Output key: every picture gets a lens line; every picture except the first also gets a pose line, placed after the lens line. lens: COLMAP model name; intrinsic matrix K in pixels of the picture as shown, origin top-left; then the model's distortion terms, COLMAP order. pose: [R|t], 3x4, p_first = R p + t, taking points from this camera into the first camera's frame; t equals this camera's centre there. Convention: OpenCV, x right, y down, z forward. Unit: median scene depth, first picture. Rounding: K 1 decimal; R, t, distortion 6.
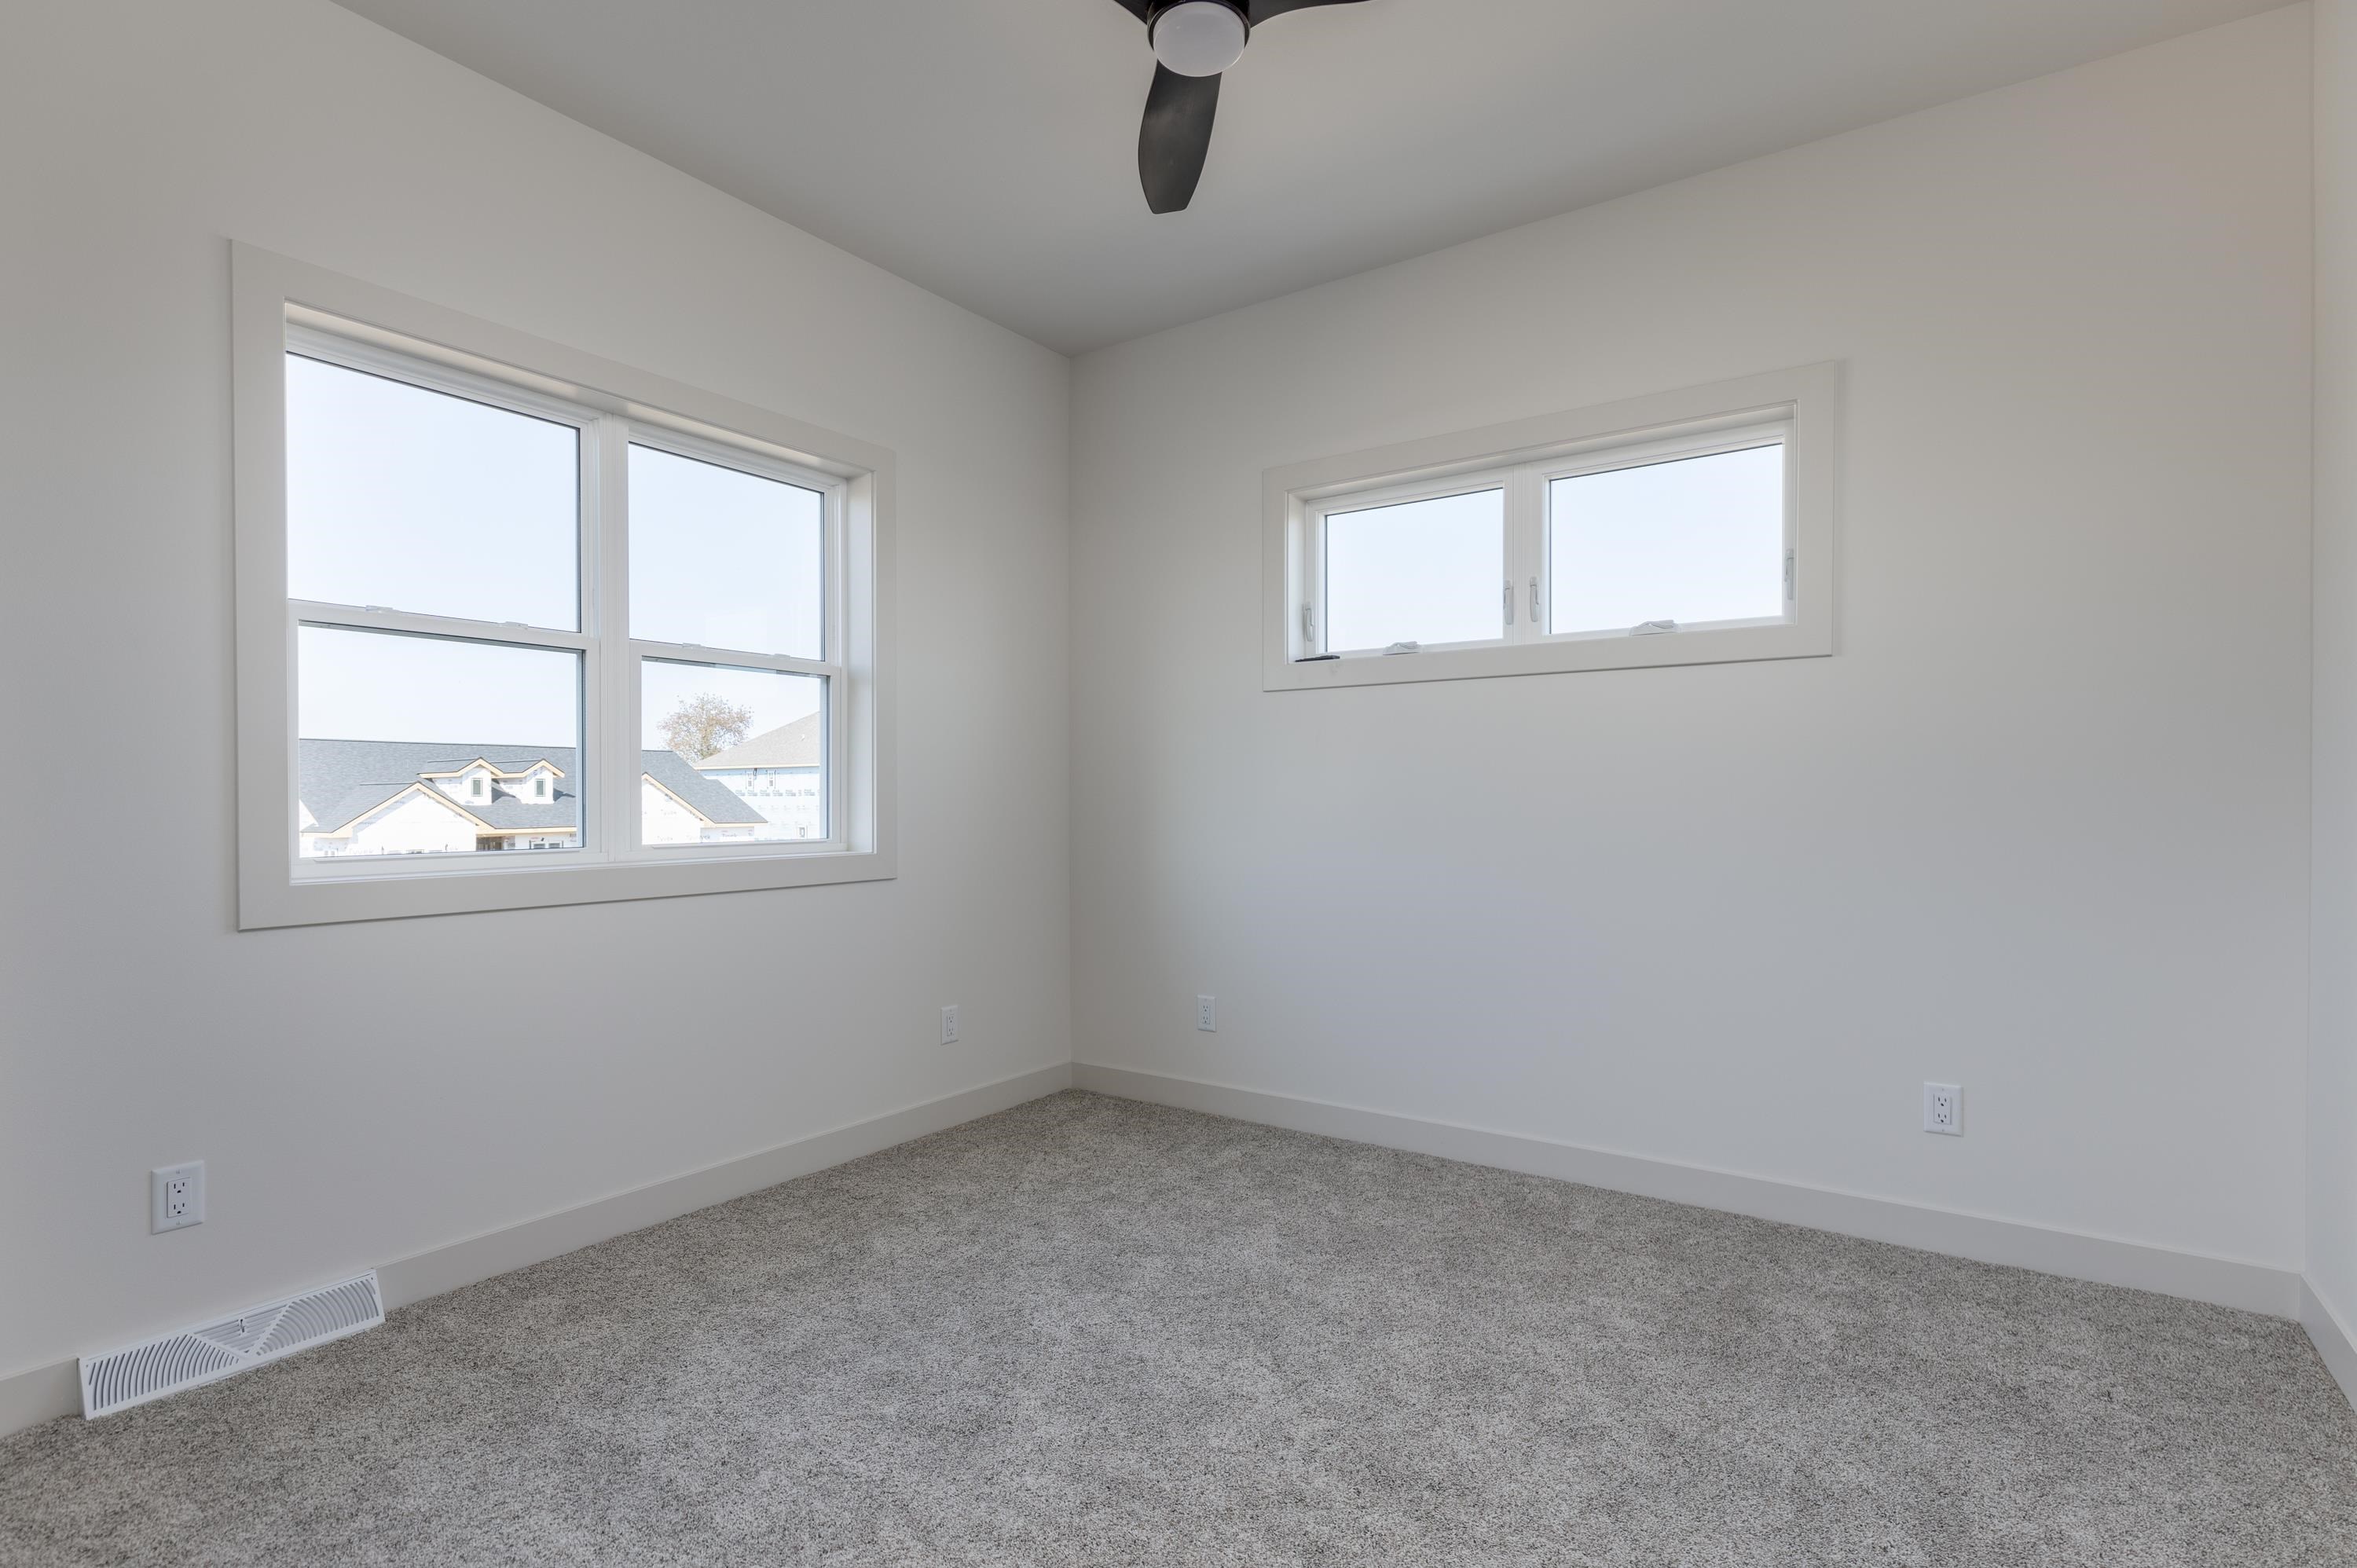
lens RADIAL K [[1165.4, 0, 1178.5], [0, 1165.4, 784.0], [0, 0, 1]] dist [0.000181, 0.000019]
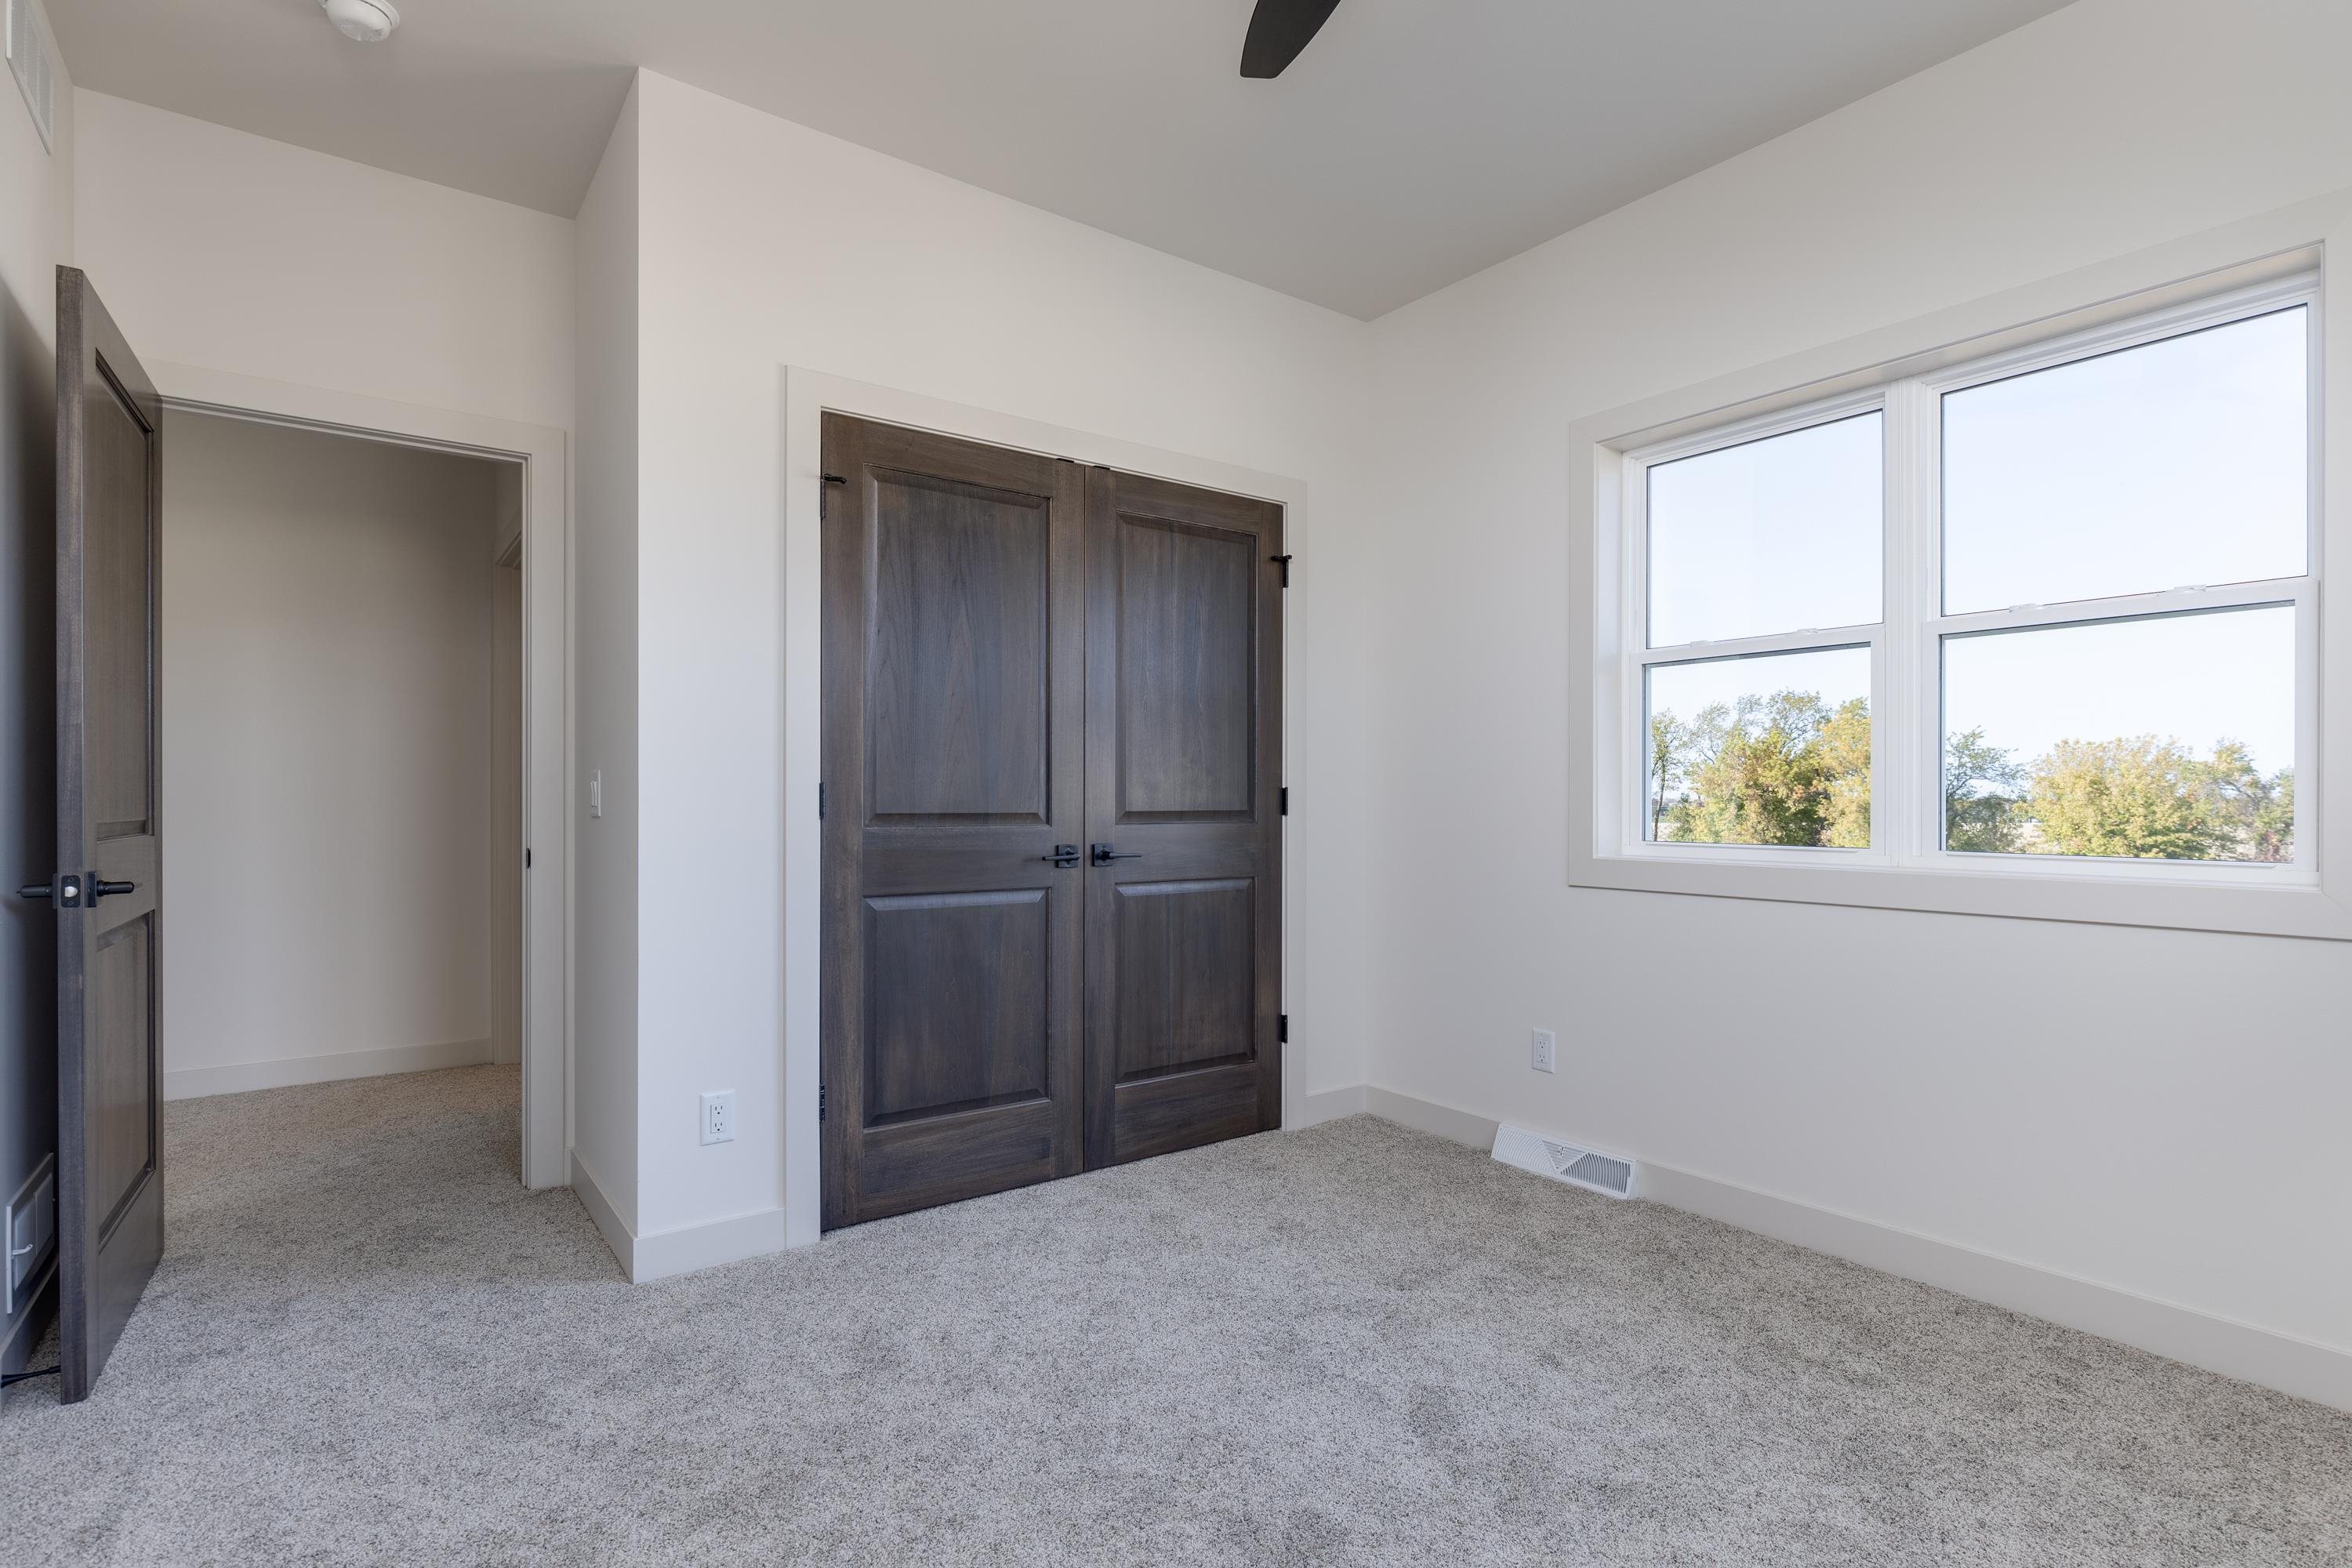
lens RADIAL K [[1142.8, 0, 1180.2], [0, 1142.8, 793.1], [0, 0, 1]] dist [0.000358, 0.000540]
pose [[-0.315148, 0.000779, -0.949042, 0.662584], [0.005582, 0.999984, -0.001032, 0.008039], [0.949026, -0.005623, -0.315147, 0.906511]]
